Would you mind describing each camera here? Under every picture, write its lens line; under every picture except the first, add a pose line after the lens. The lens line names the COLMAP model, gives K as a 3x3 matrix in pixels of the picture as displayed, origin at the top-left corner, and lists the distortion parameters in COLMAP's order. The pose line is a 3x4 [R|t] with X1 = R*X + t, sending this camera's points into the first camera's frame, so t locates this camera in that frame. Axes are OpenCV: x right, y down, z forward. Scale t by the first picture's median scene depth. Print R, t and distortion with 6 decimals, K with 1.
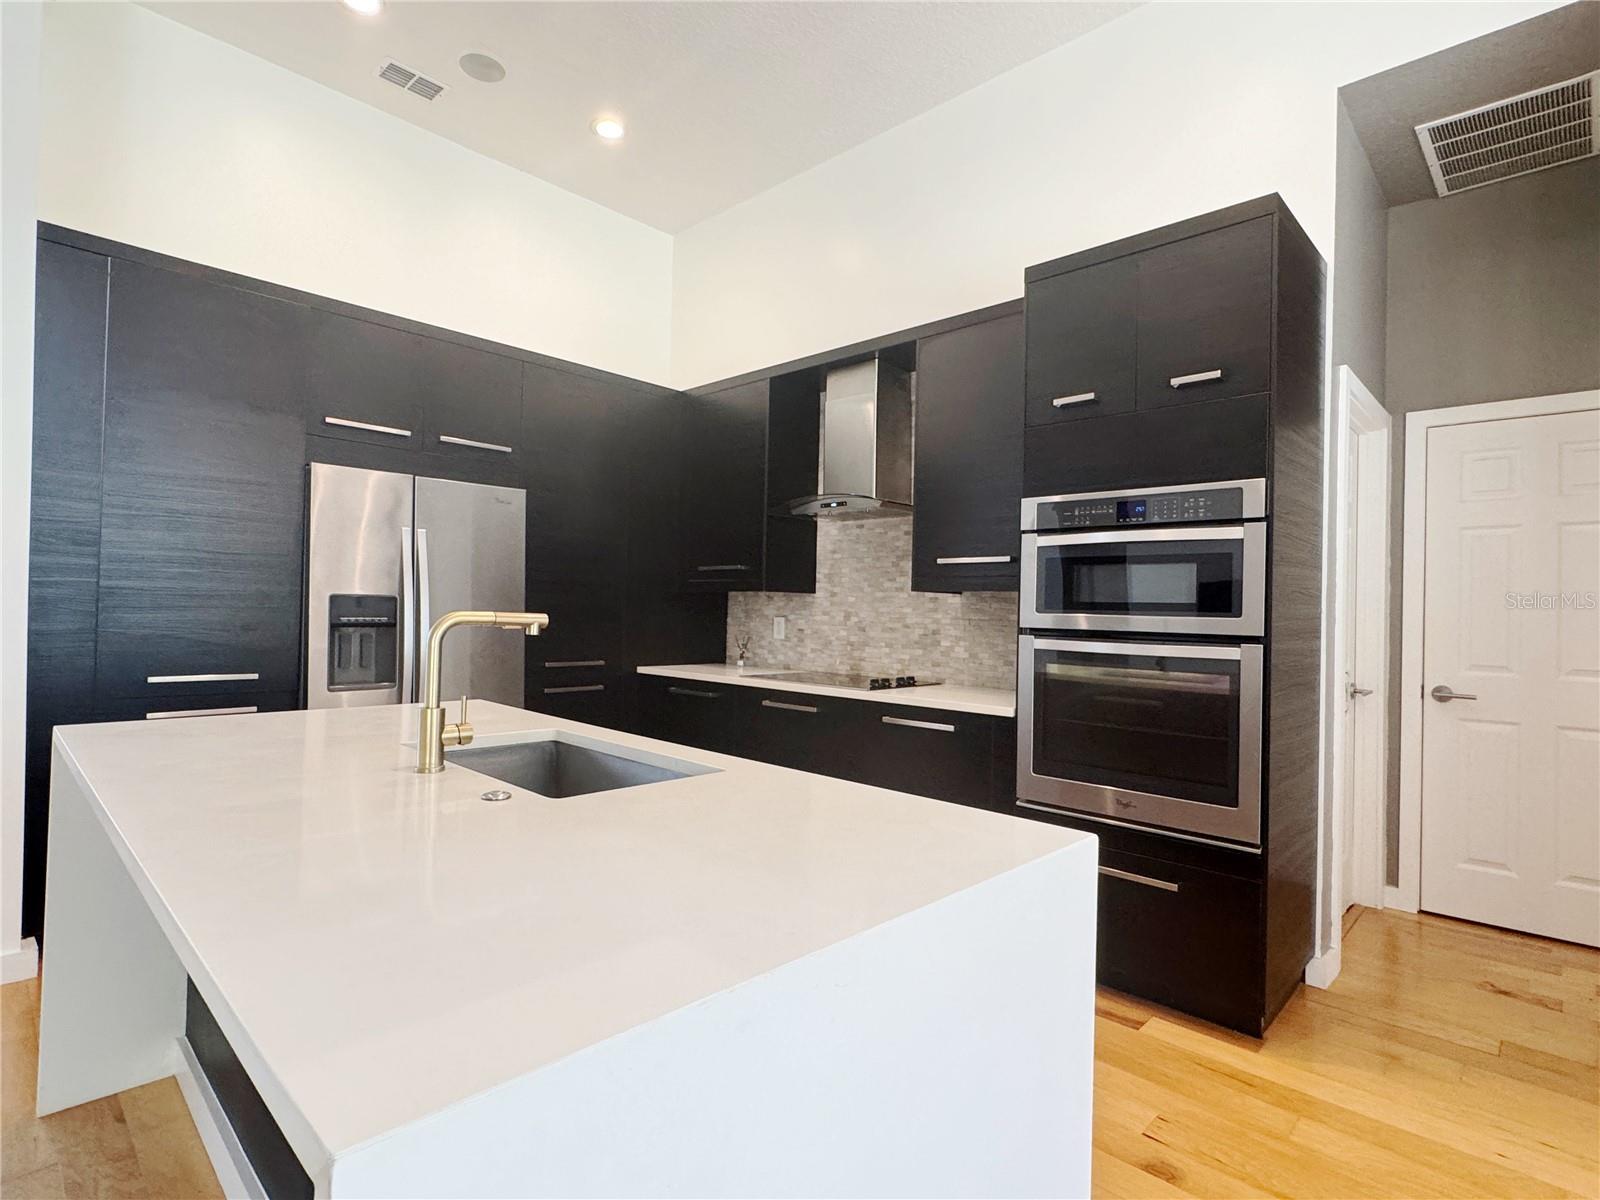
lens RADIAL K [[823.3, 0, 800.0], [0, 823.3, 600.0], [0, 0, 1]] dist [-0.000587, 0.000494]
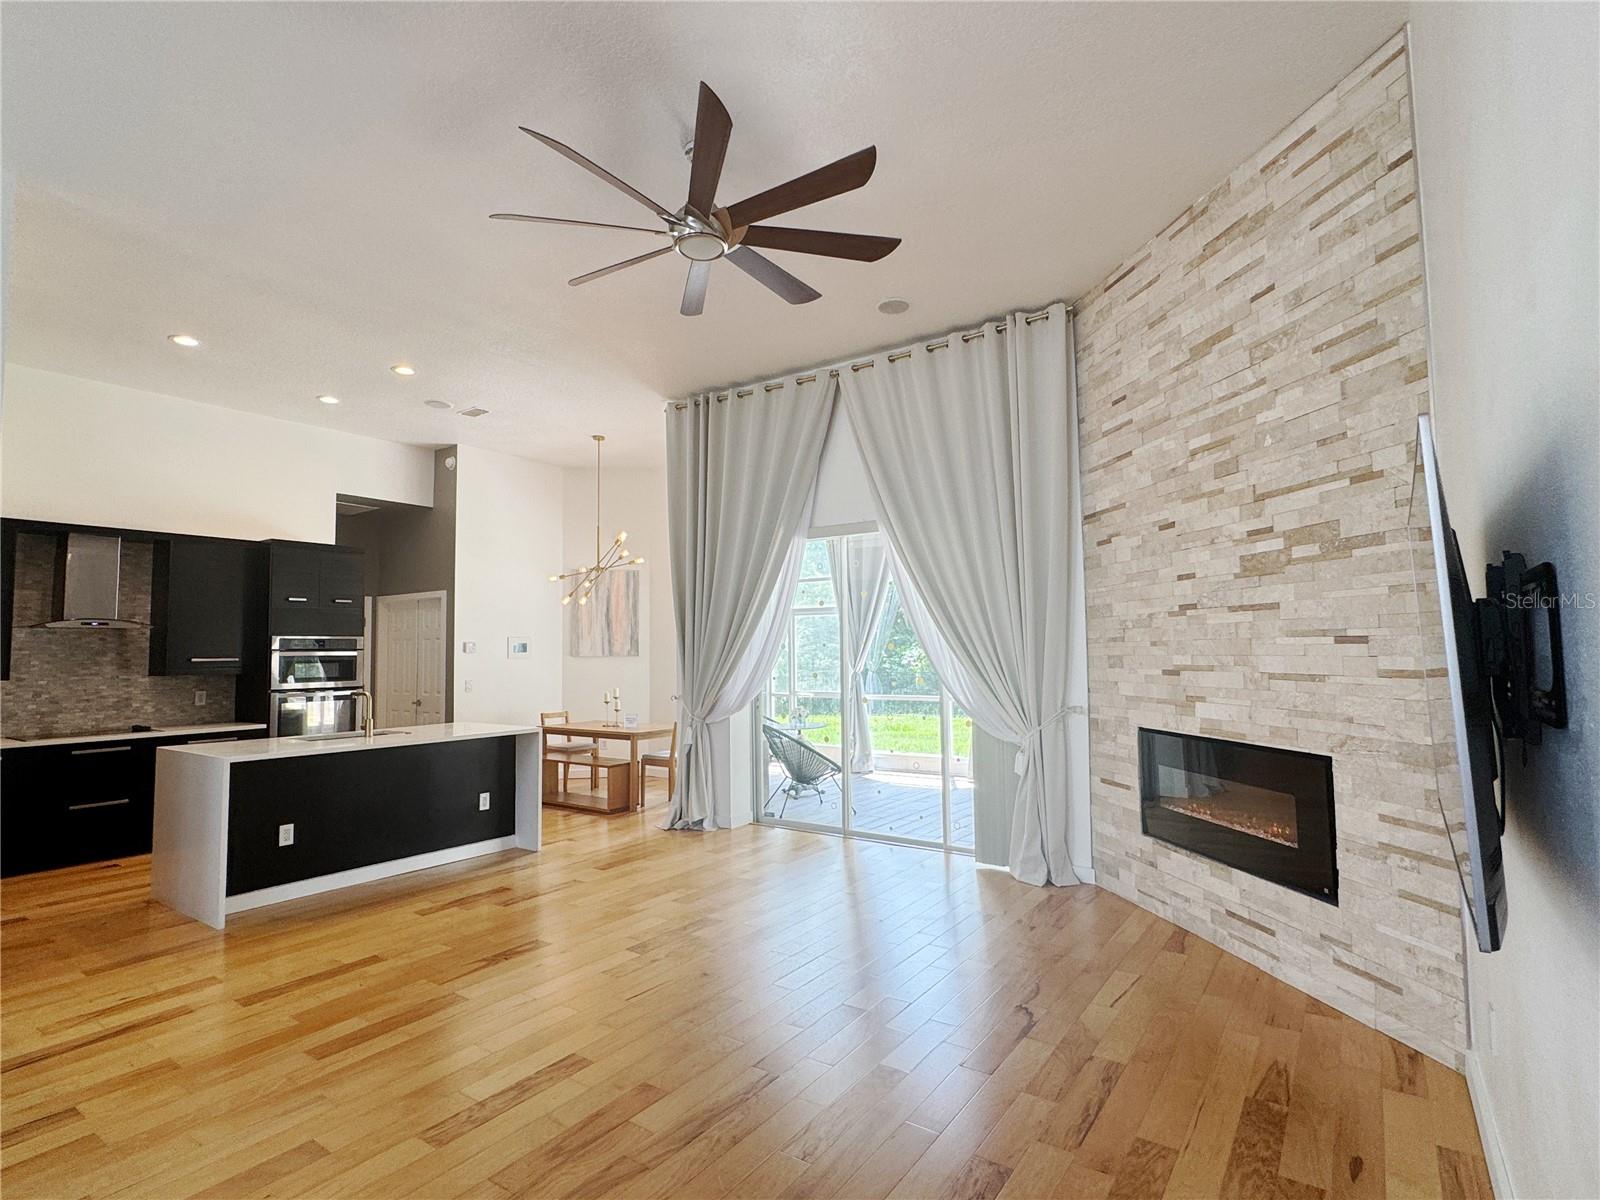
lens RADIAL K [[811.1, 0, 792.7], [0, 811.1, 598.2], [0, 0, 1]] dist [-0.001956, 0.000397]
pose [[-0.157981, 0.044910, 0.986420, -1.759415], [-0.001847, 0.998950, -0.045777, -0.097340], [-0.987440, -0.009054, -0.157732, -0.093843]]
